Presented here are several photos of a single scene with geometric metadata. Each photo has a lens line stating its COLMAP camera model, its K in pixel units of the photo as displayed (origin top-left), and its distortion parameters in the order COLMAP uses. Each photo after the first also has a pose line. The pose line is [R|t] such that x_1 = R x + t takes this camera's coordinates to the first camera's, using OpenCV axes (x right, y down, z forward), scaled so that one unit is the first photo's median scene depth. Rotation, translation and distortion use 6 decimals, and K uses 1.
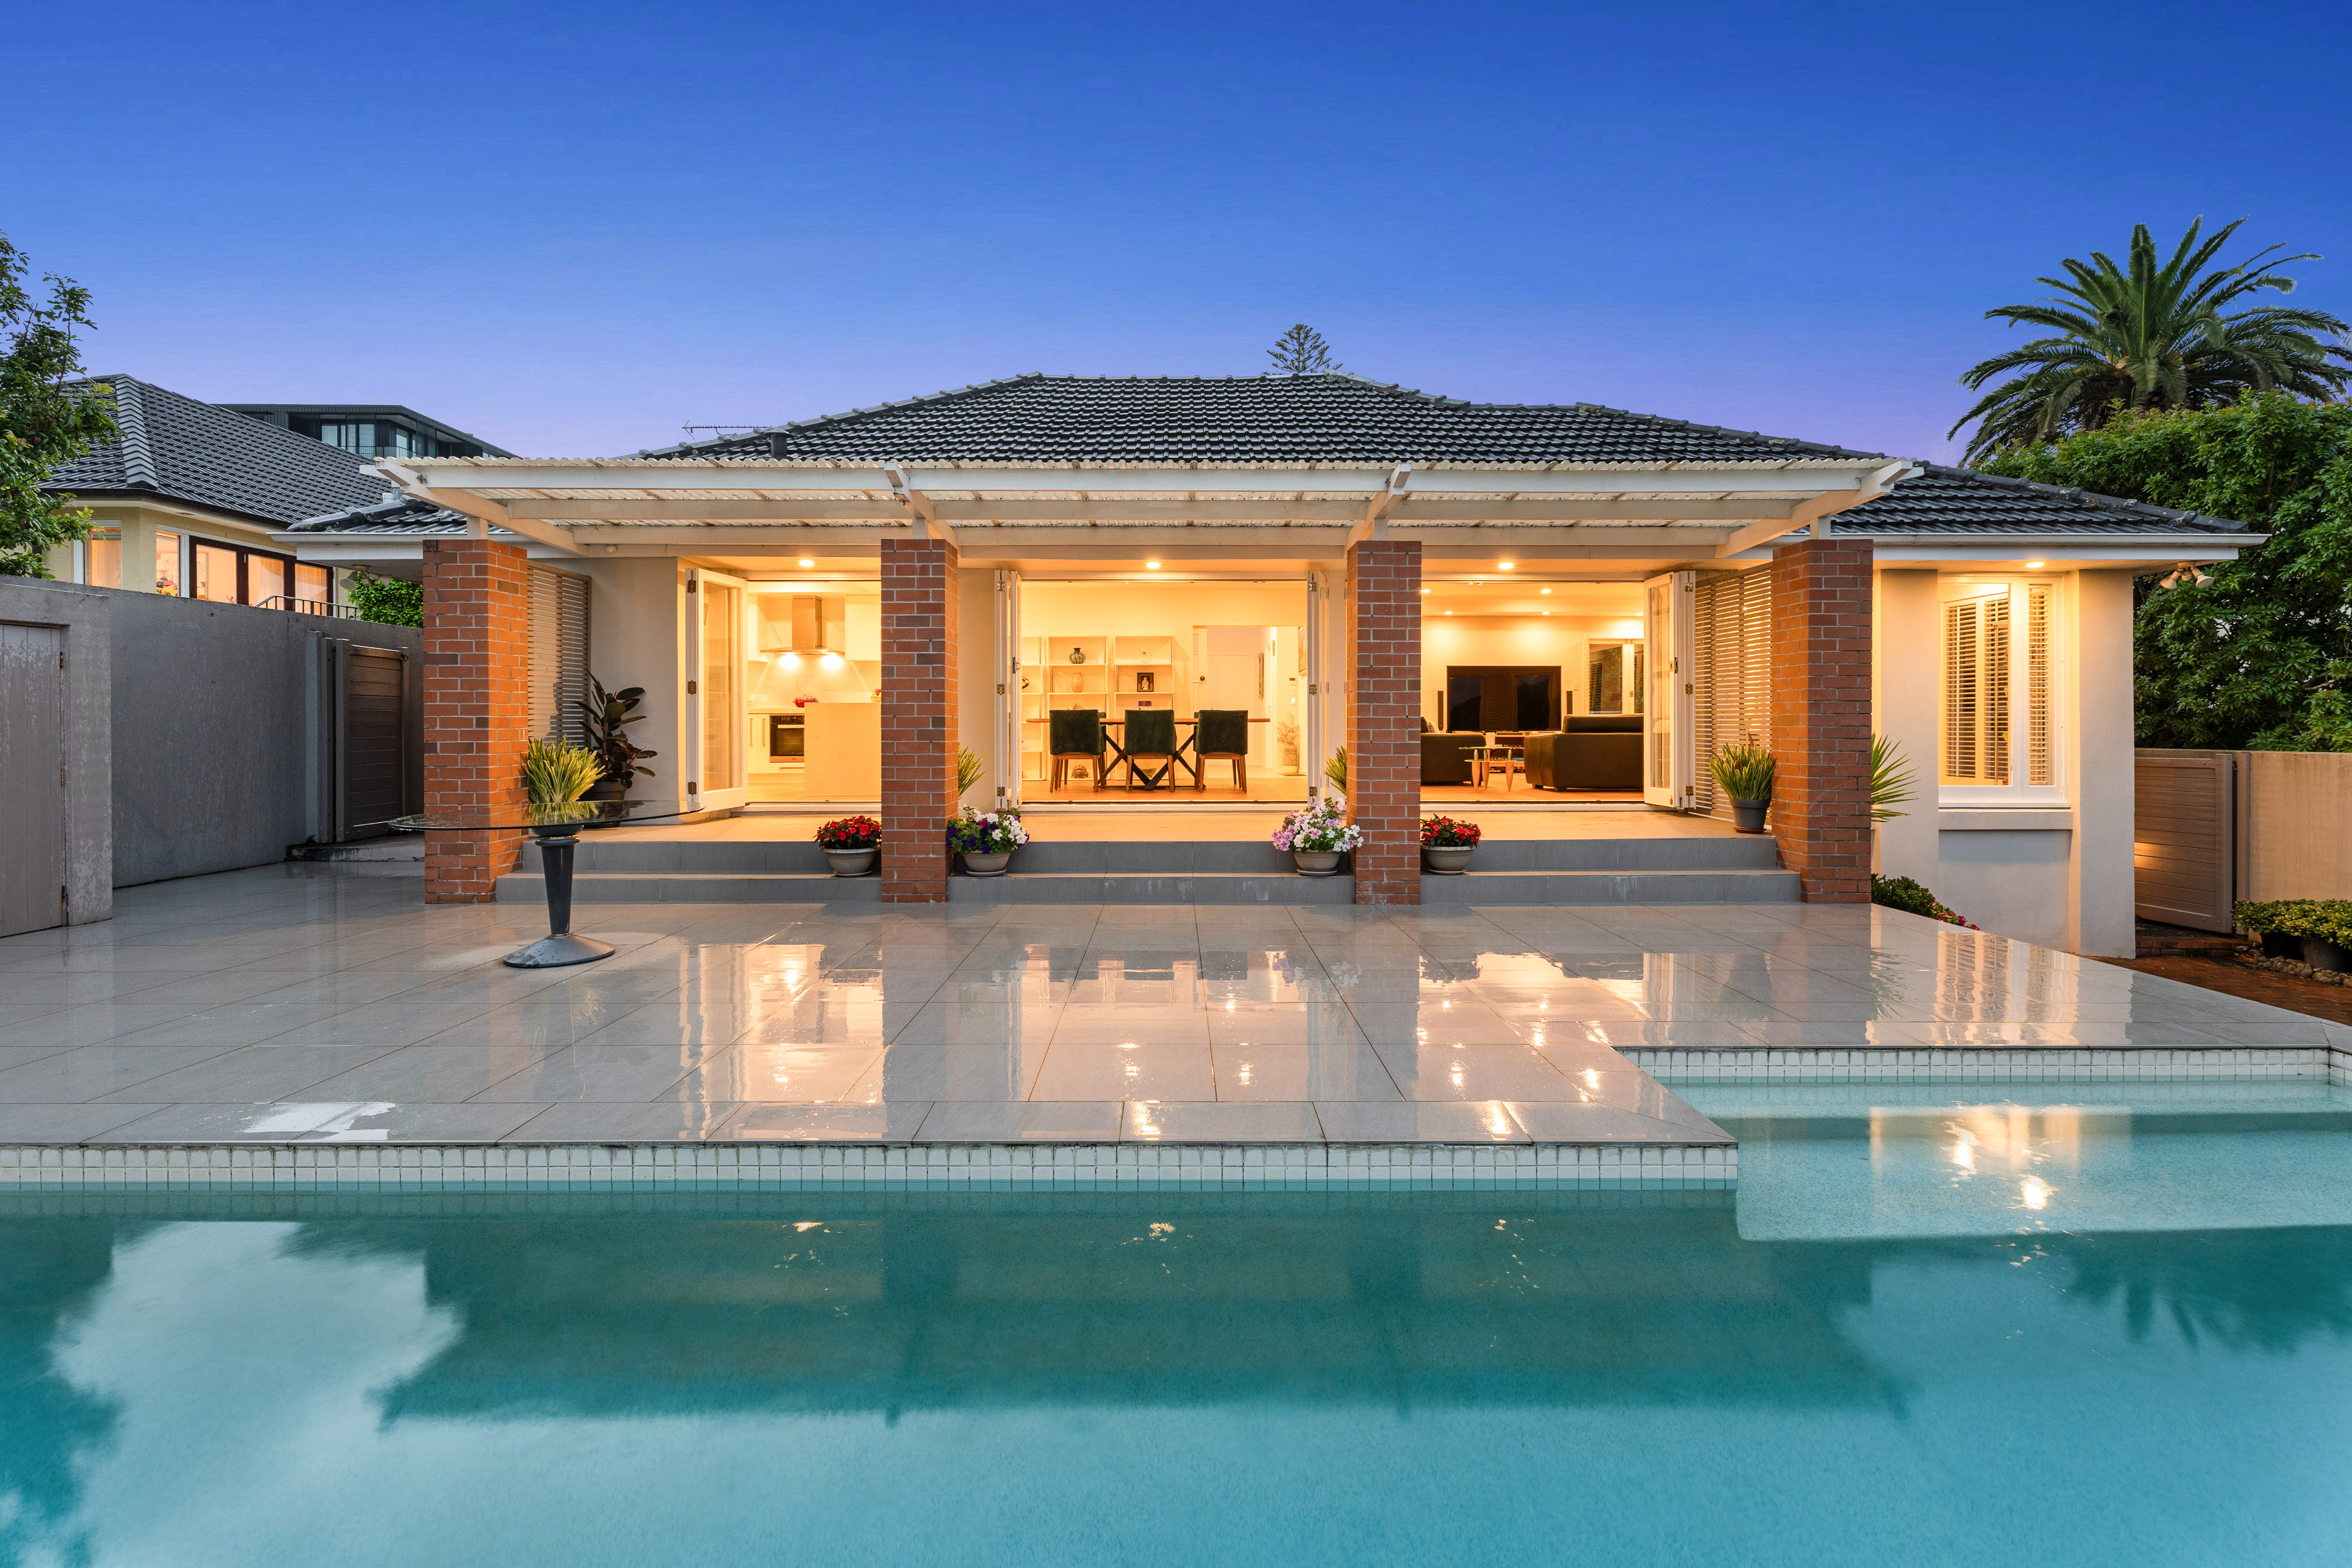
lens RADIAL K [[1071.4, 0, 1172.0], [0, 1071.4, 754.4], [0, 0, 1]] dist [0.000387, -0.000013]
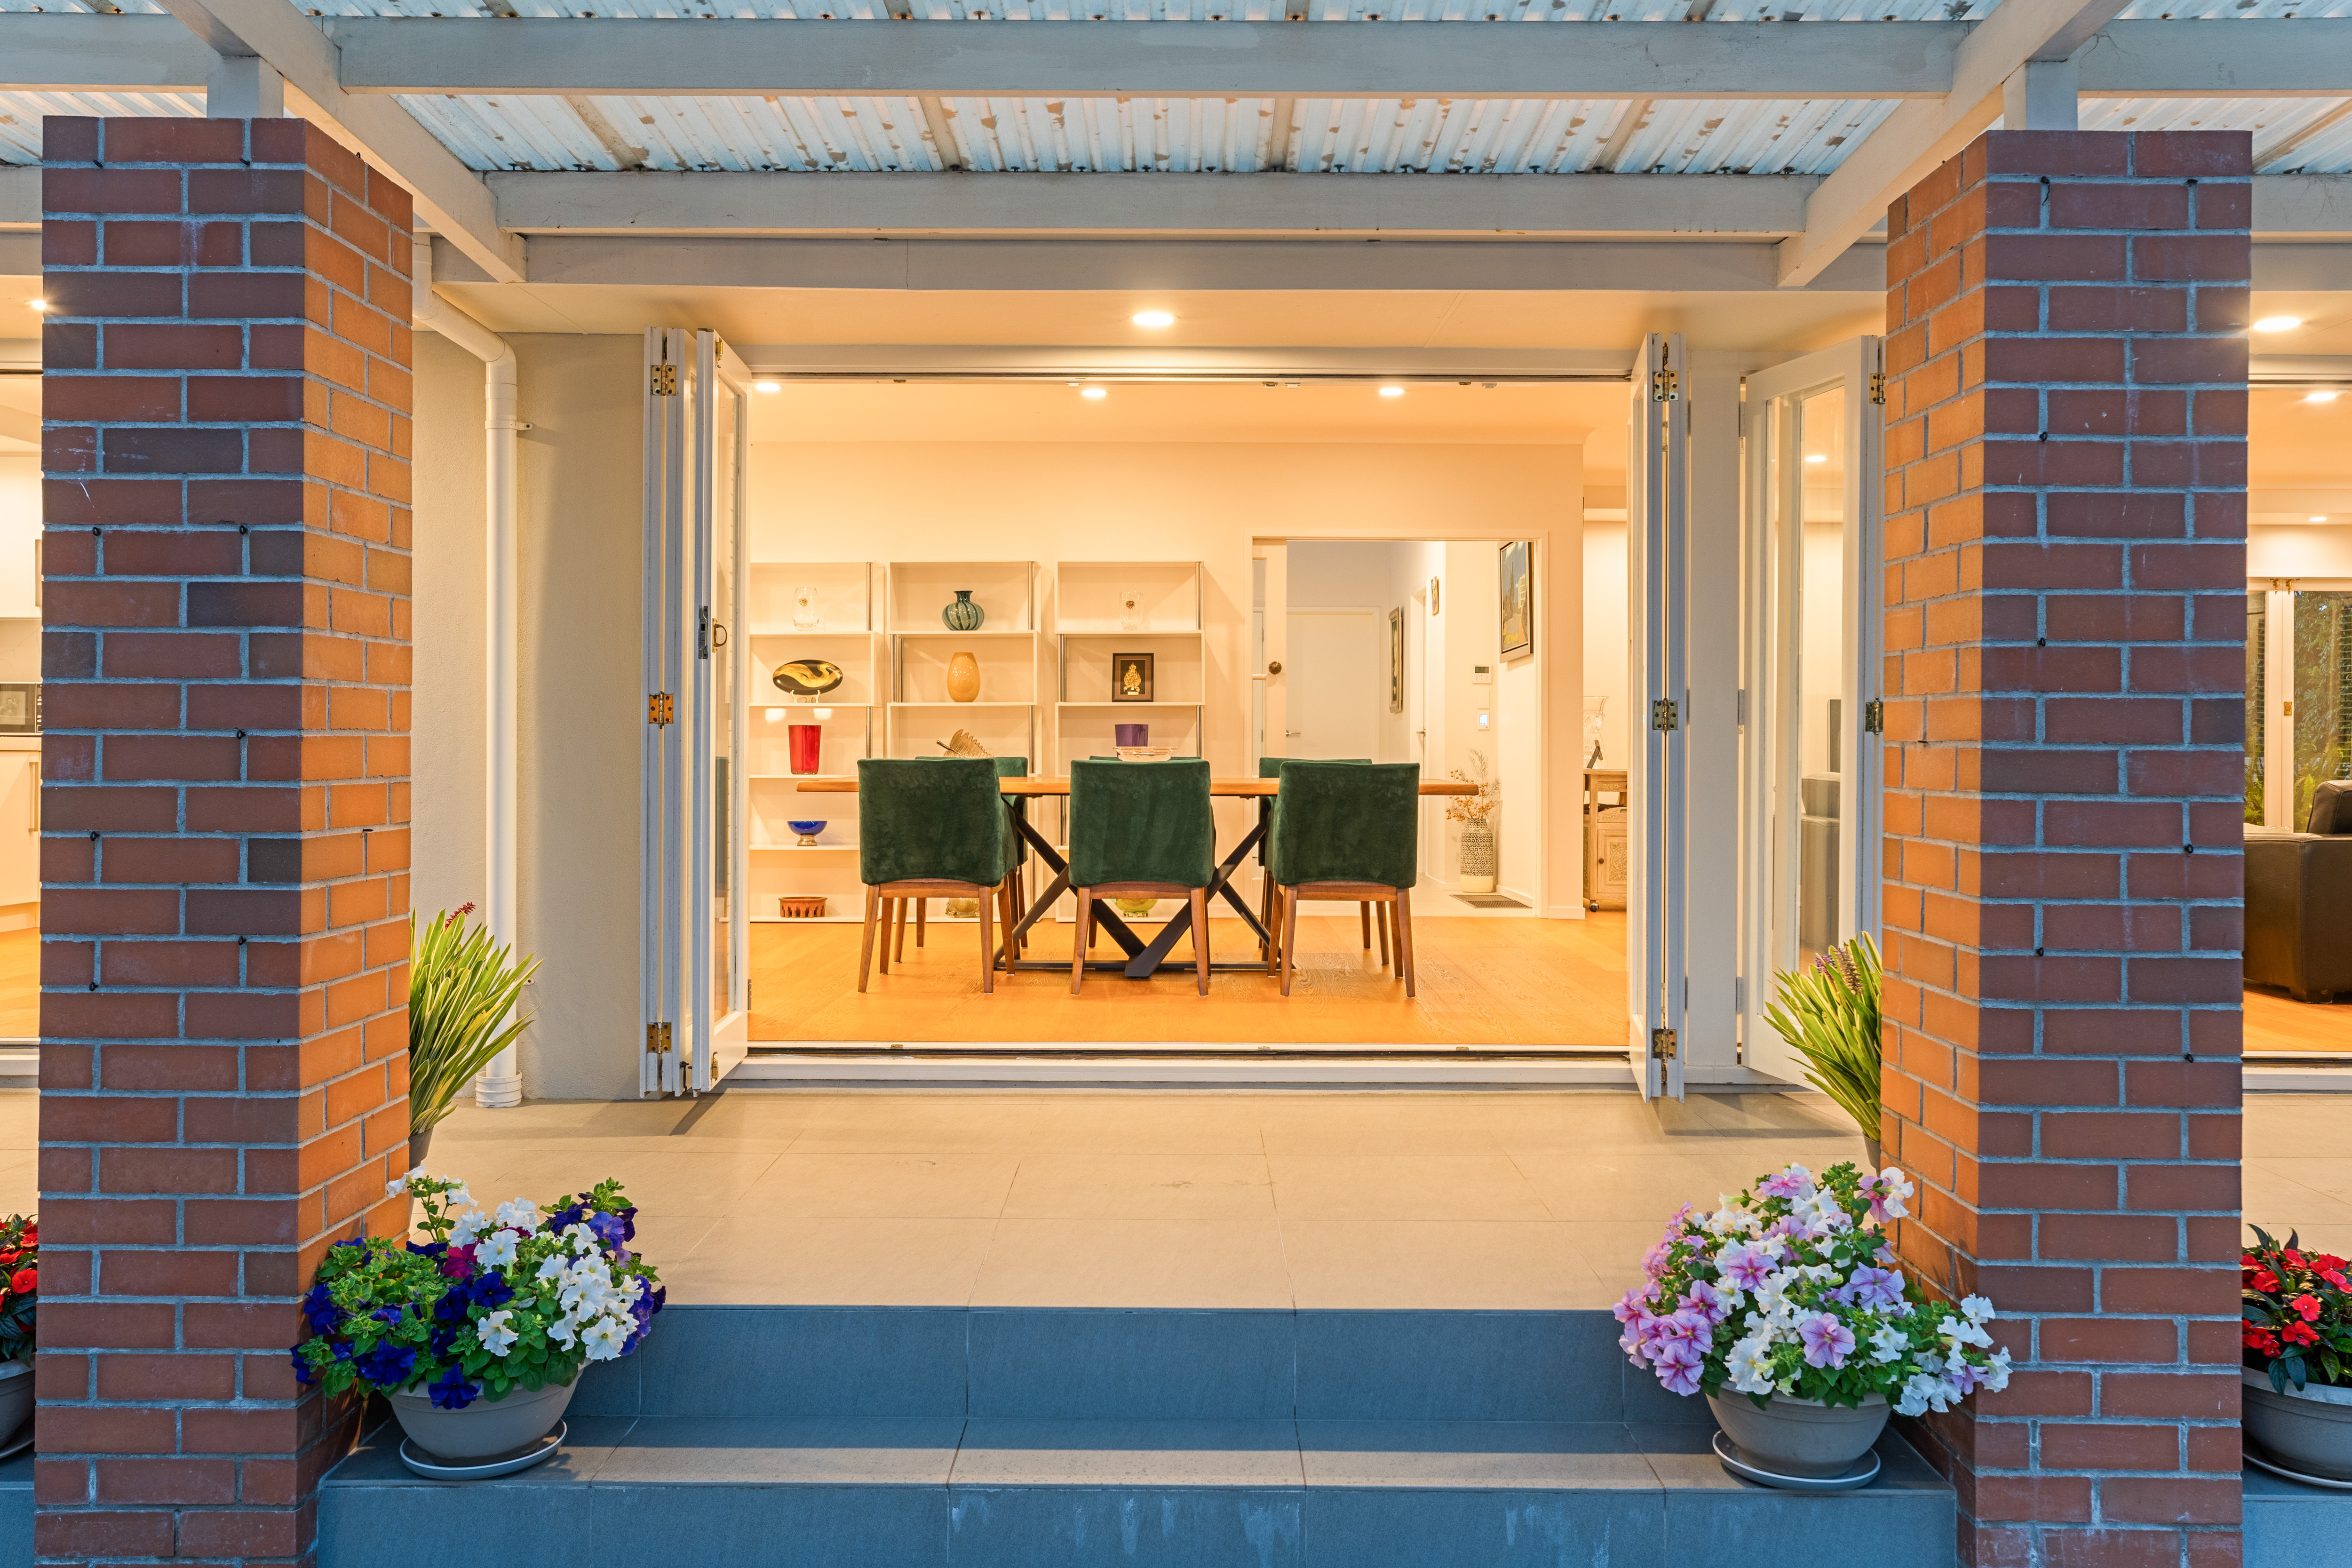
lens RADIAL K [[1823.9, 0, 1176.0], [0, 1823.9, 784.0], [0, 0, 1]] dist [0.008778, 0.001748]
pose [[0.999967, 0.005679, -0.005886, -0.005581], [-0.005688, 0.999983, -0.001552, -0.032261], [0.005877, 0.001585, 0.999981, 0.386516]]
